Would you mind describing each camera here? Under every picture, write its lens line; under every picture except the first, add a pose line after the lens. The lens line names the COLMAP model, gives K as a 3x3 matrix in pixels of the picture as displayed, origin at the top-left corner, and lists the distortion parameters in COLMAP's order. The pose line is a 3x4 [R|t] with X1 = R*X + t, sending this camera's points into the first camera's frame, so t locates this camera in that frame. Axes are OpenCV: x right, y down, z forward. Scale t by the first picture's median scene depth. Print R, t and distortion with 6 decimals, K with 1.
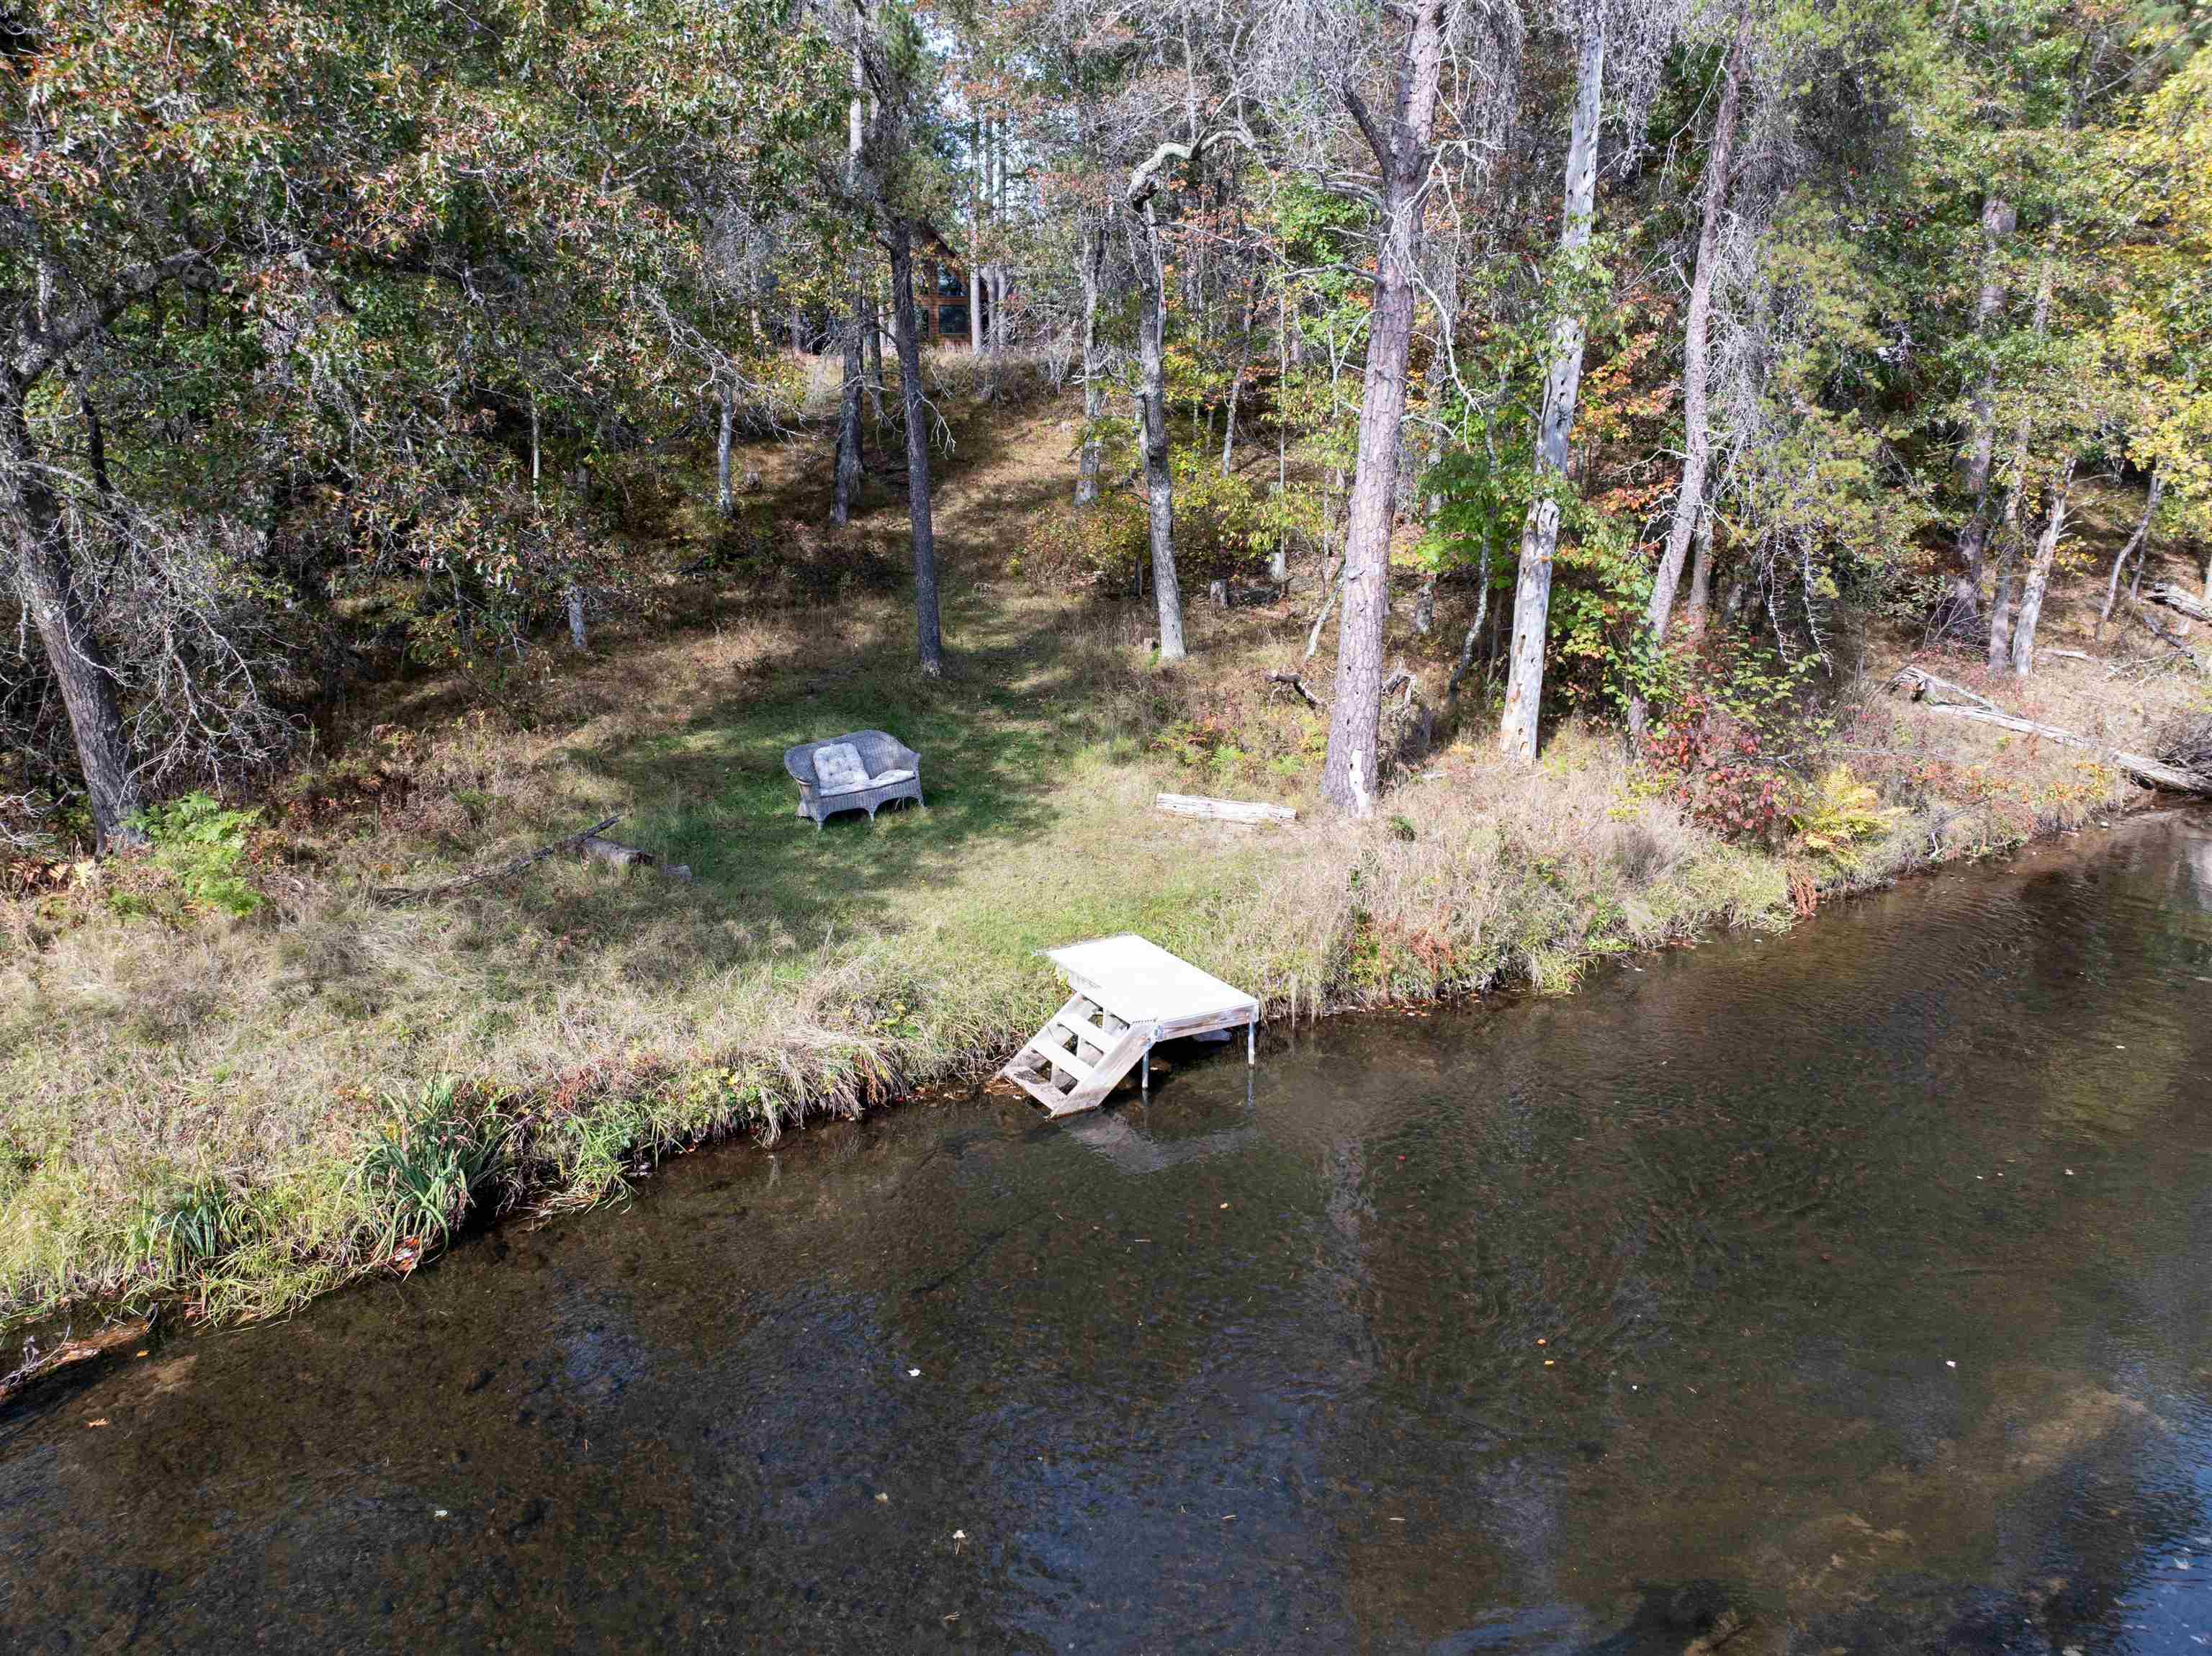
lens RADIAL K [[1526.1, 0, 1103.0], [0, 1526.1, 816.5], [0, 0, 1]] dist [-0.048325, 0.032533]
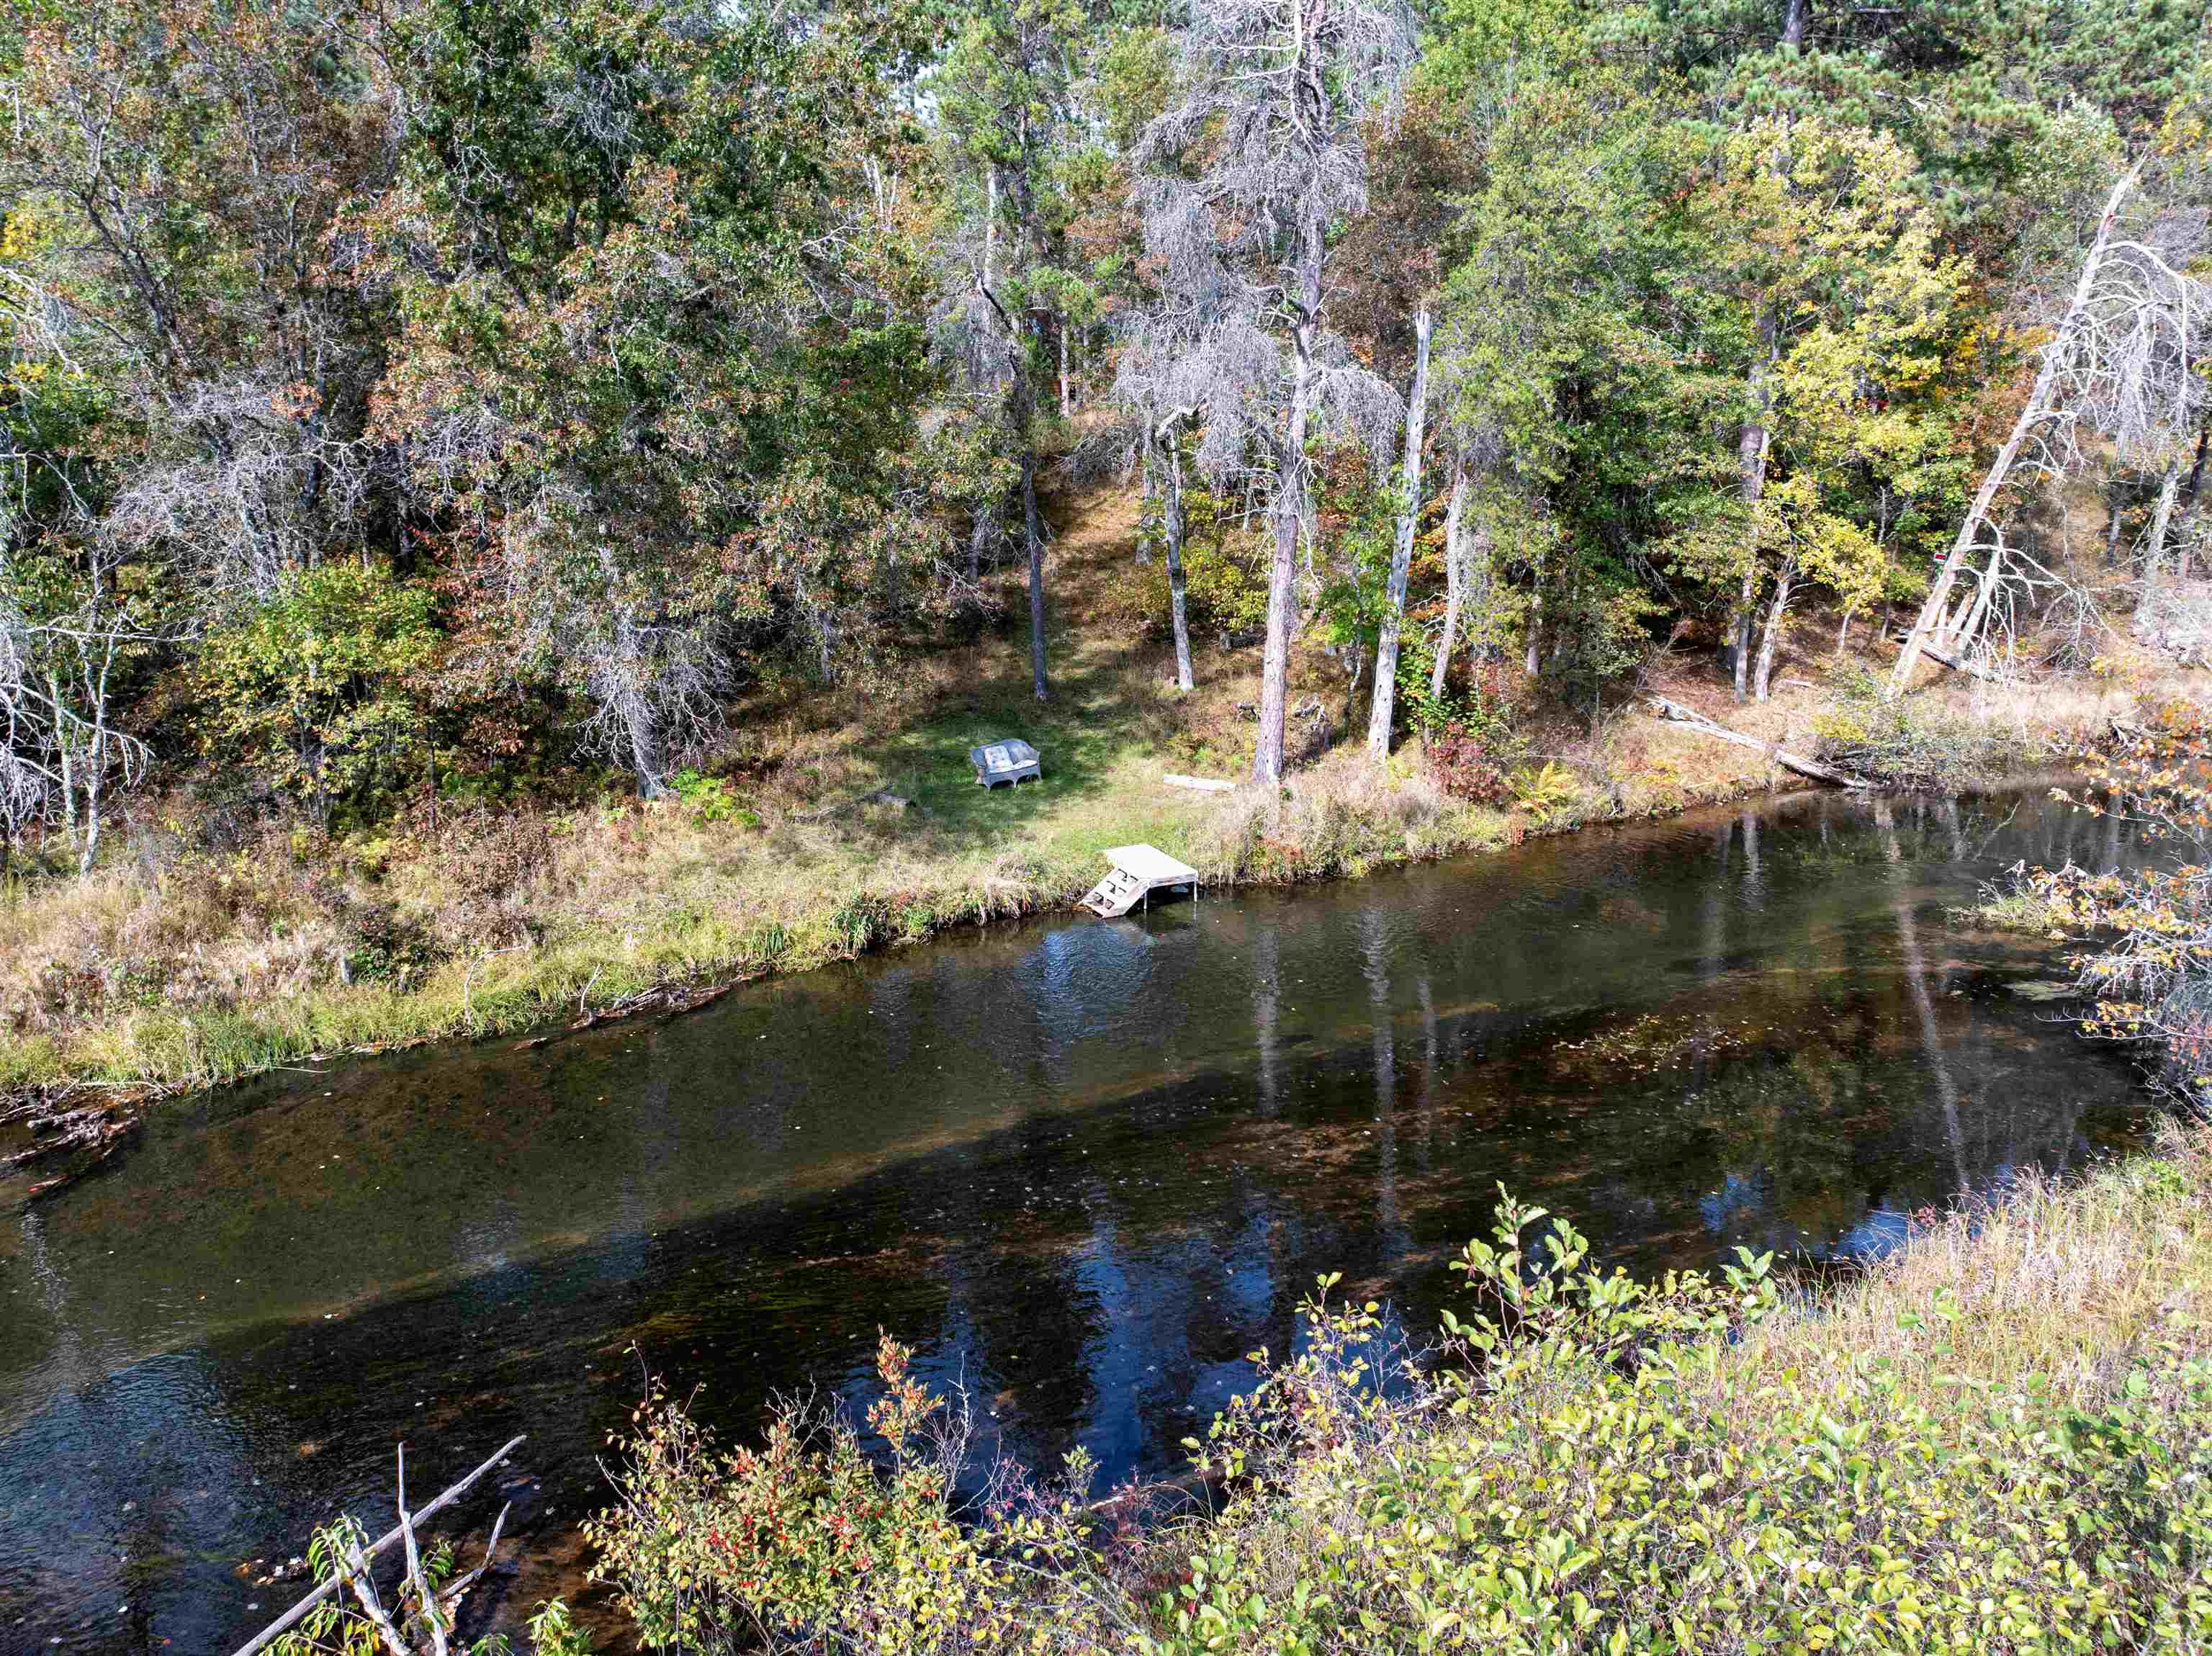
lens RADIAL K [[1526.1, 0, 1100.3], [0, 1526.1, 826.6], [0, 0, 1]] dist [-0.048325, 0.032533]
pose [[0.998710, 0.014797, -0.048574, 0.049814], [-0.013307, 0.999436, 0.030842, -0.007245], [0.049003, -0.030156, 0.998343, -0.892030]]
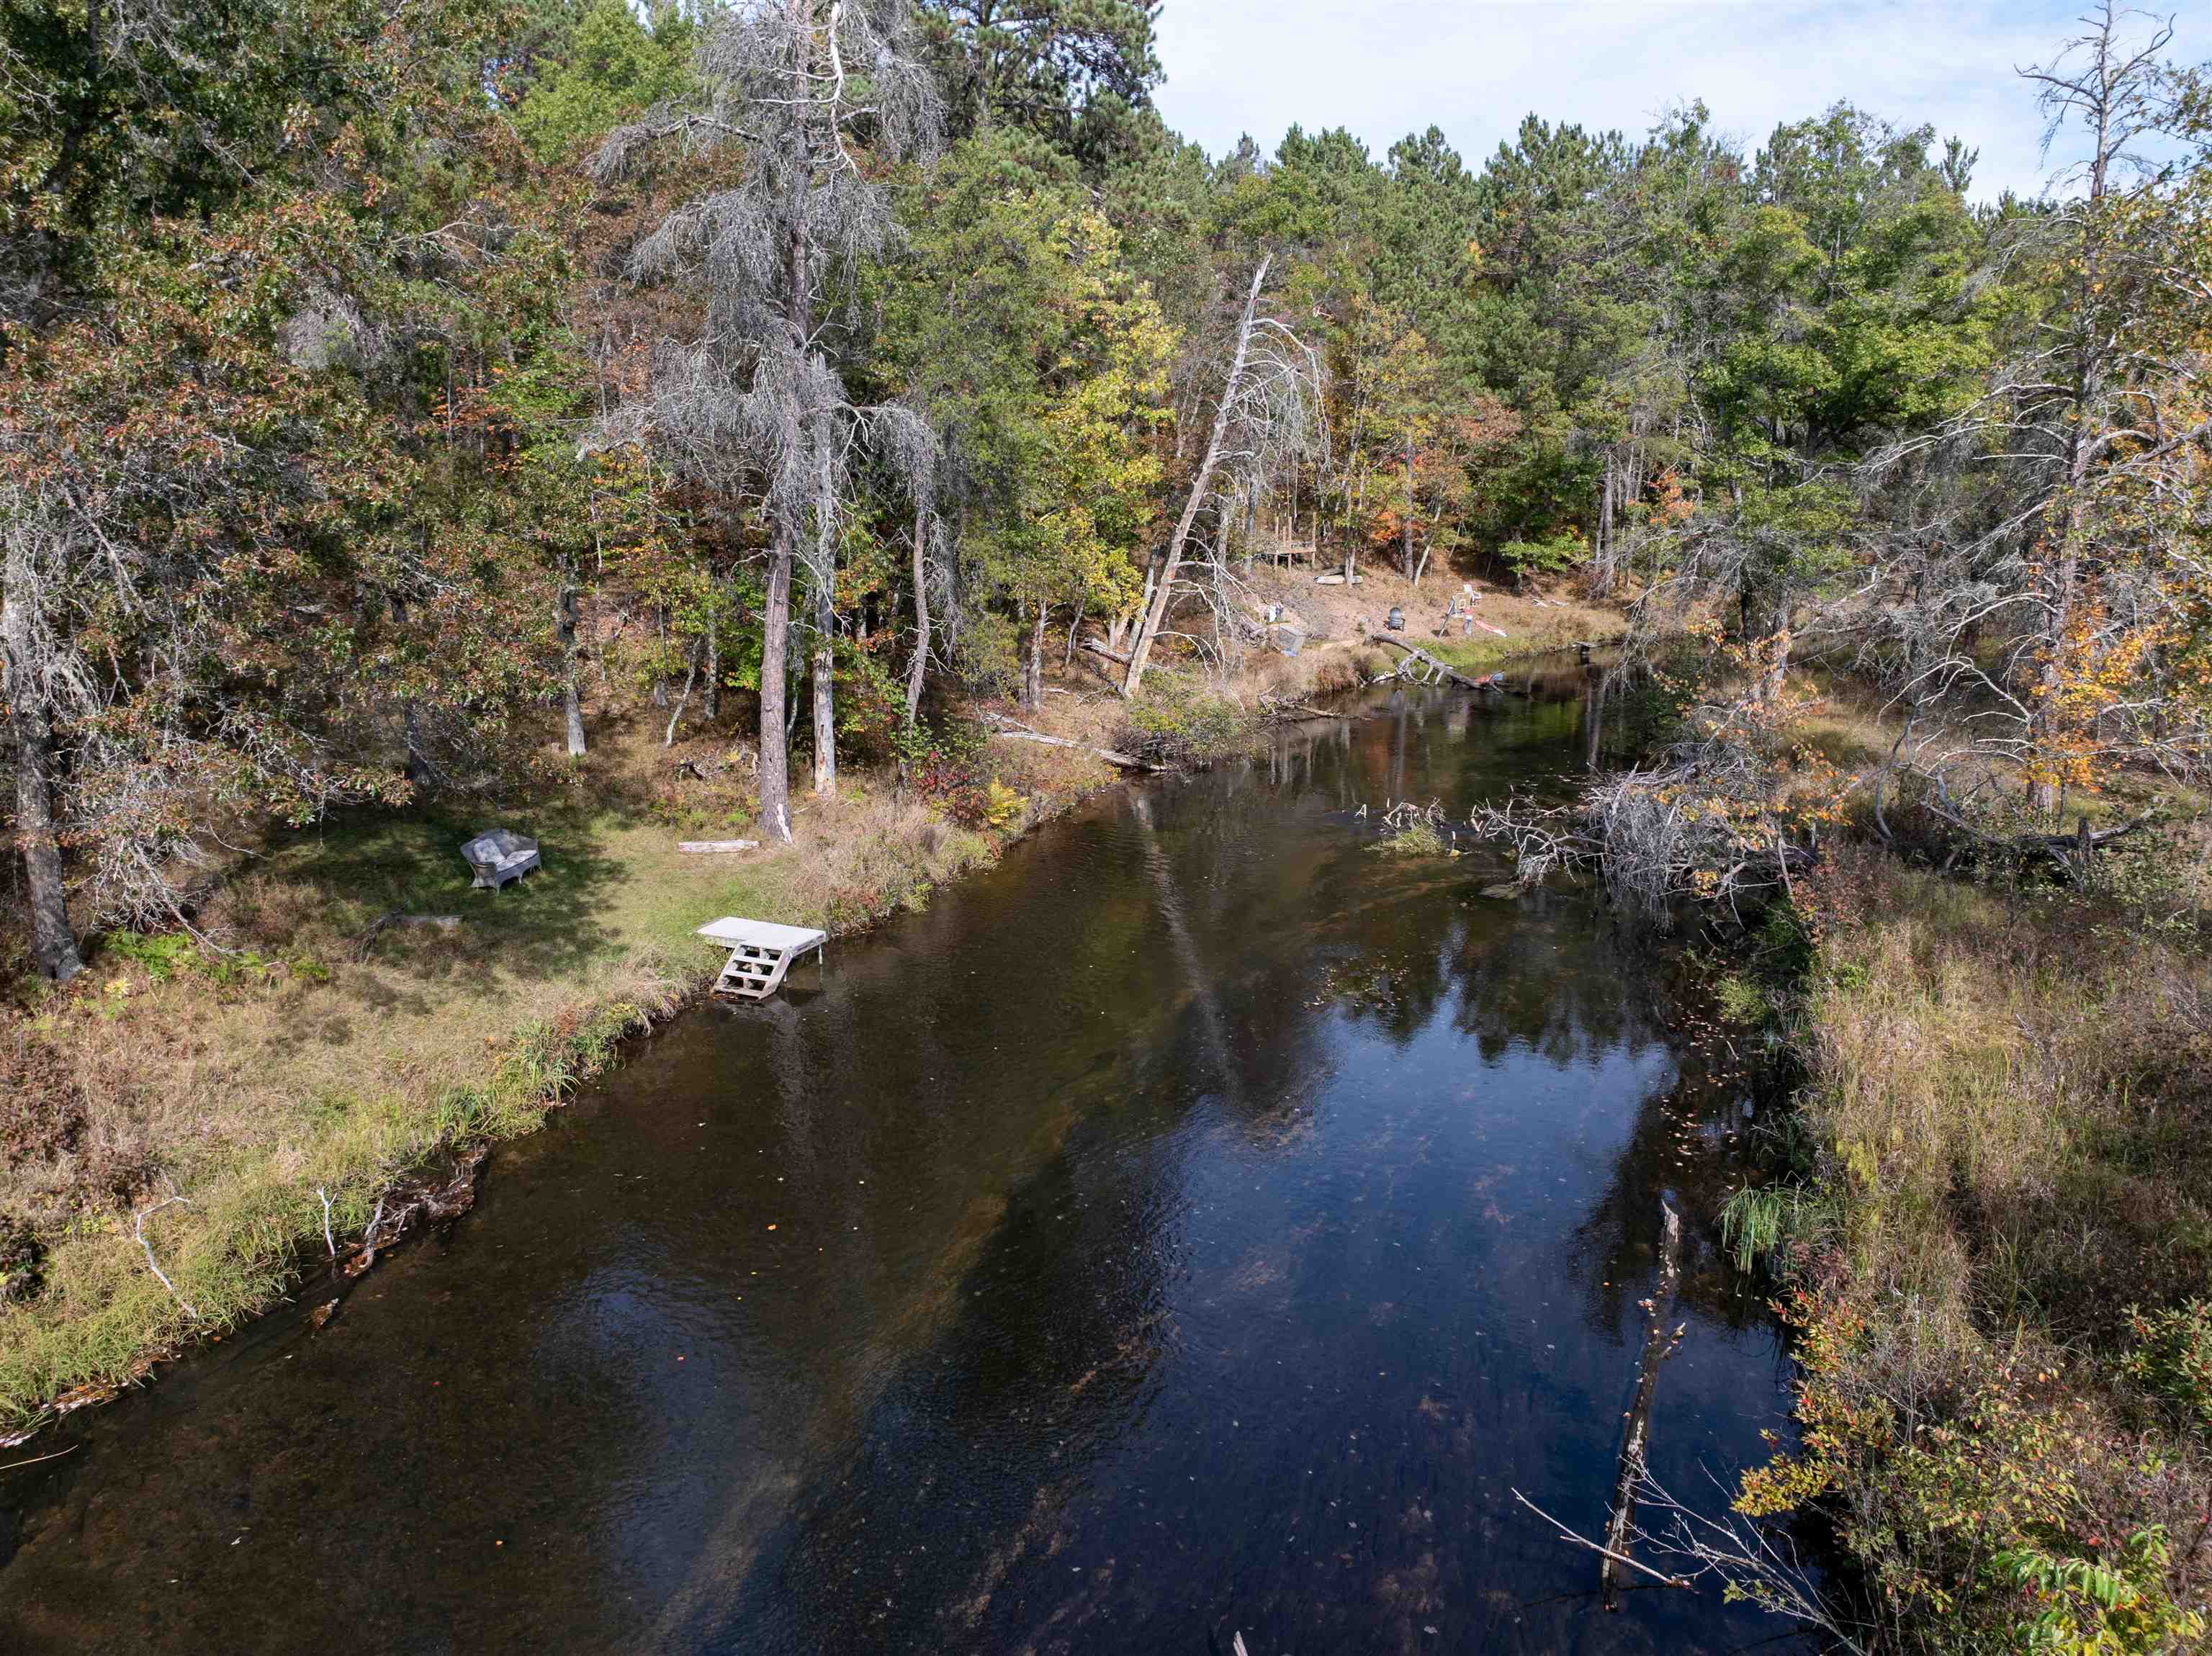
lens RADIAL K [[1526.1, 0, 1111.9], [0, 1526.1, 828.5], [0, 0, 1]] dist [-0.048325, 0.032533]
pose [[0.787552, -0.133179, 0.601685, -0.613025], [0.129682, 0.990321, 0.049460, -0.052432], [-0.602448, 0.039075, 0.797201, -0.674984]]
